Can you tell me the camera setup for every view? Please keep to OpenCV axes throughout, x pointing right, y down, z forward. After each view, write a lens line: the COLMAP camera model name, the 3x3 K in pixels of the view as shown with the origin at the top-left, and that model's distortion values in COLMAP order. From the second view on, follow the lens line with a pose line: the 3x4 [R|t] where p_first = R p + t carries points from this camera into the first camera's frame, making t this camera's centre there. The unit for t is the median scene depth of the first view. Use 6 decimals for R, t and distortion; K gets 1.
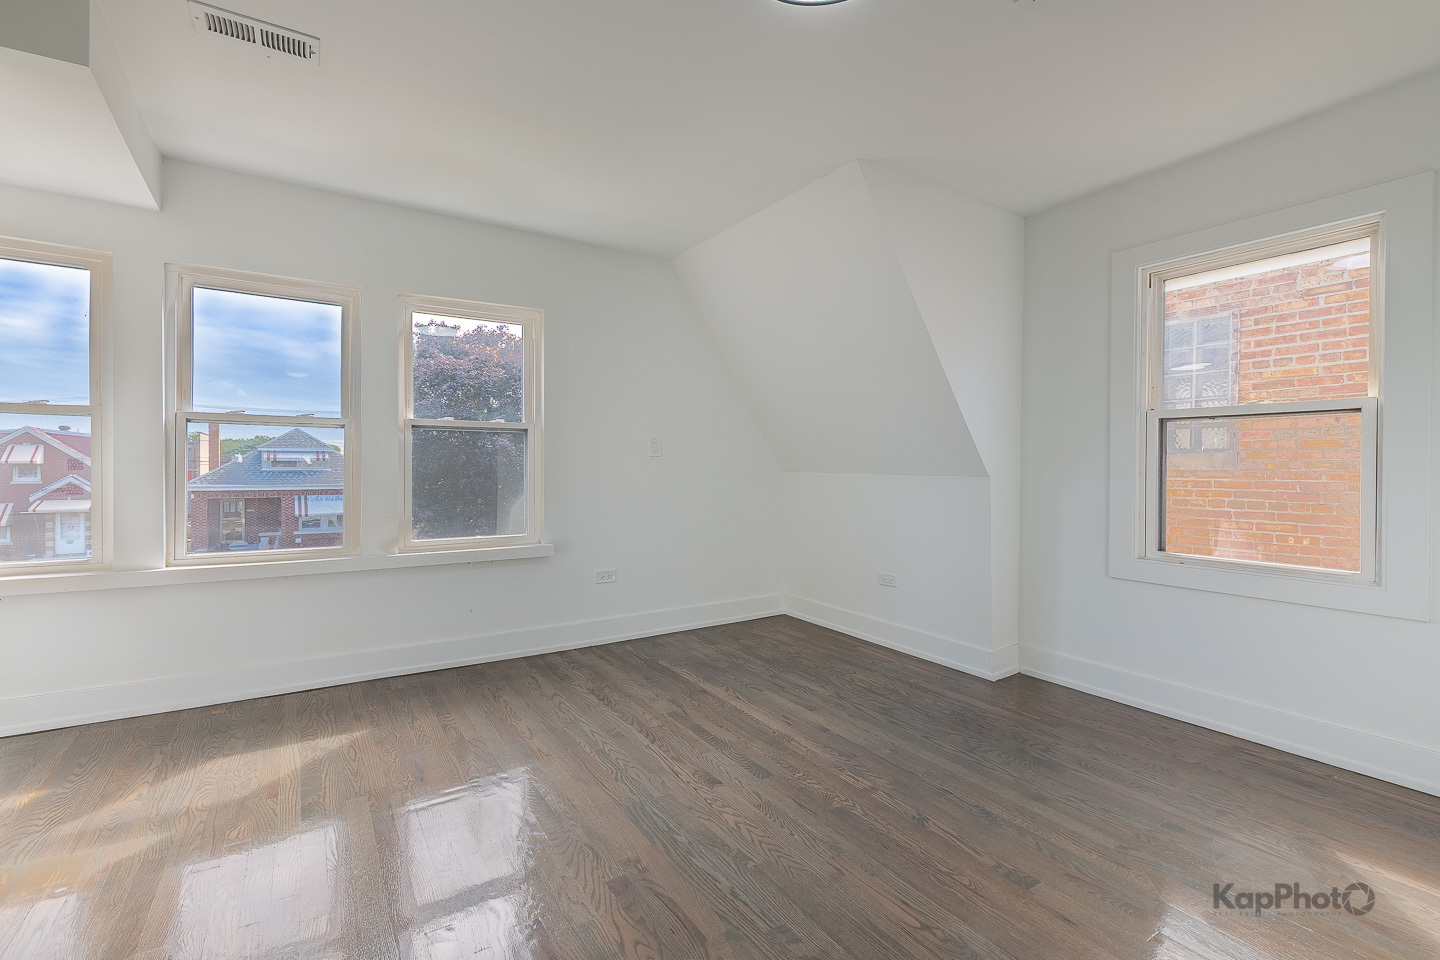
lens RADIAL K [[572.1, 0, 707.1], [0, 572.1, 470.6], [0, 0, 1]] dist [0.012277, -0.001226]
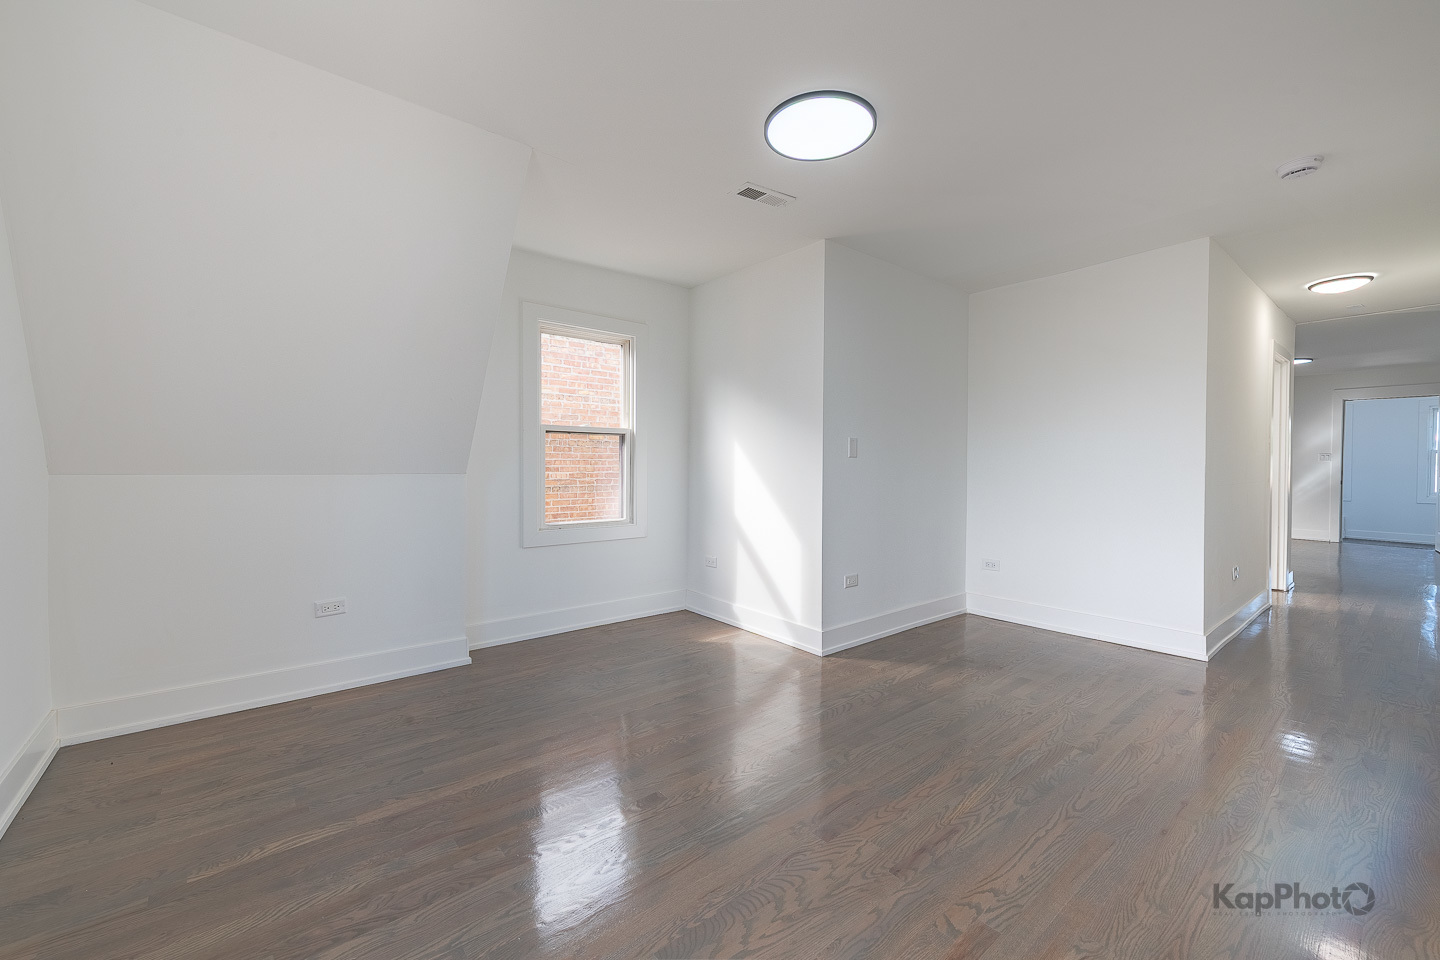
lens RADIAL K [[572.1, 0, 713.3], [0, 572.1, 476.0], [0, 0, 1]] dist [0.012277, -0.001226]
pose [[-0.068858, -0.025202, 0.997308, -0.652404], [0.005681, 0.999655, 0.025654, -0.011714], [-0.997610, 0.007432, -0.068691, 0.671260]]
